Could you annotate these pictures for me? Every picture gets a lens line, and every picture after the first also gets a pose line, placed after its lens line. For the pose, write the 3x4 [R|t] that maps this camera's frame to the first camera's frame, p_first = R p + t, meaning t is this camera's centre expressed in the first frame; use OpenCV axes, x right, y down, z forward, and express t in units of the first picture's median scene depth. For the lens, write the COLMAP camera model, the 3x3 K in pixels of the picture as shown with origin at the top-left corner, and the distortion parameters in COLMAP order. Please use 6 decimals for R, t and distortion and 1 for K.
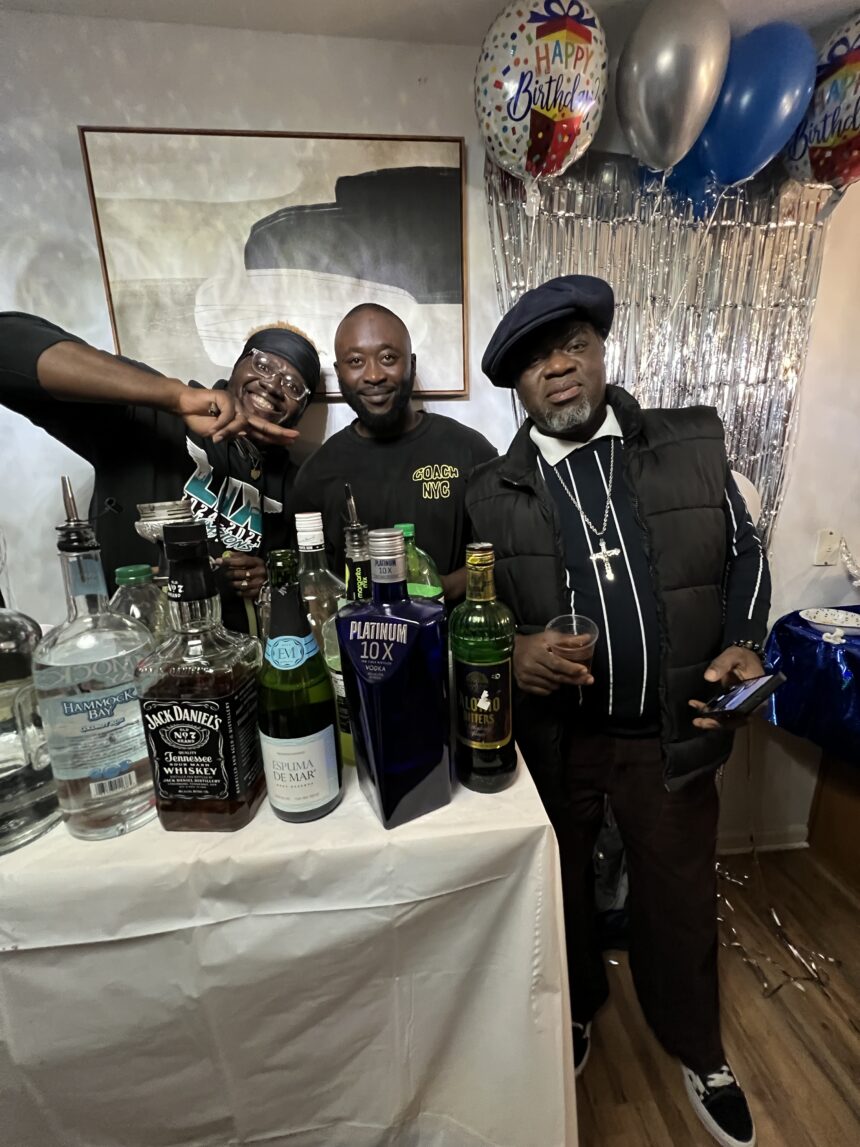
lens RADIAL K [[462.2, 0, 440.4], [0, 462.2, 557.9], [0, 0, 1]] dist [-0.000808, 0.000573]
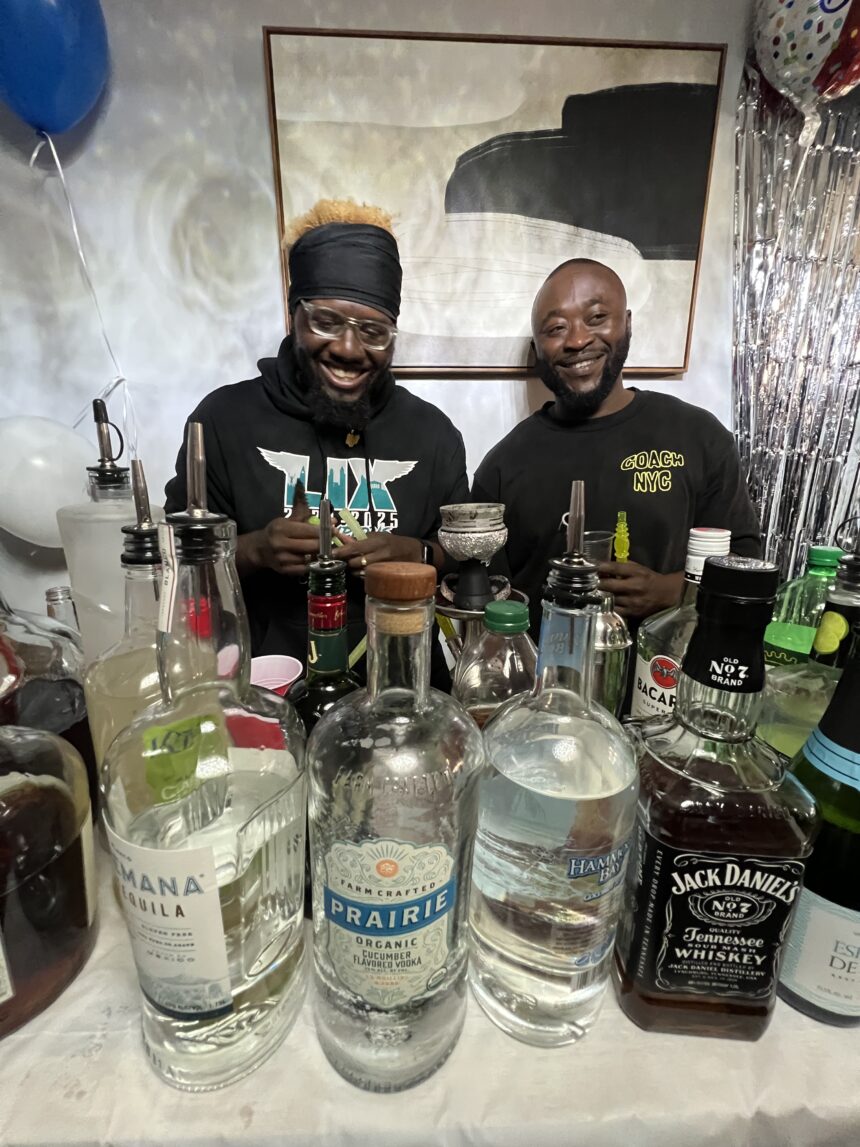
lens RADIAL K [[462.2, 0, 445.2], [0, 462.2, 559.1], [0, 0, 1]] dist [-0.000808, 0.000573]
pose [[0.998860, 0.034151, -0.033347, -0.393114], [-0.032970, 0.998831, 0.035341, -0.037784], [0.034515, -0.034202, 0.998819, 0.162974]]
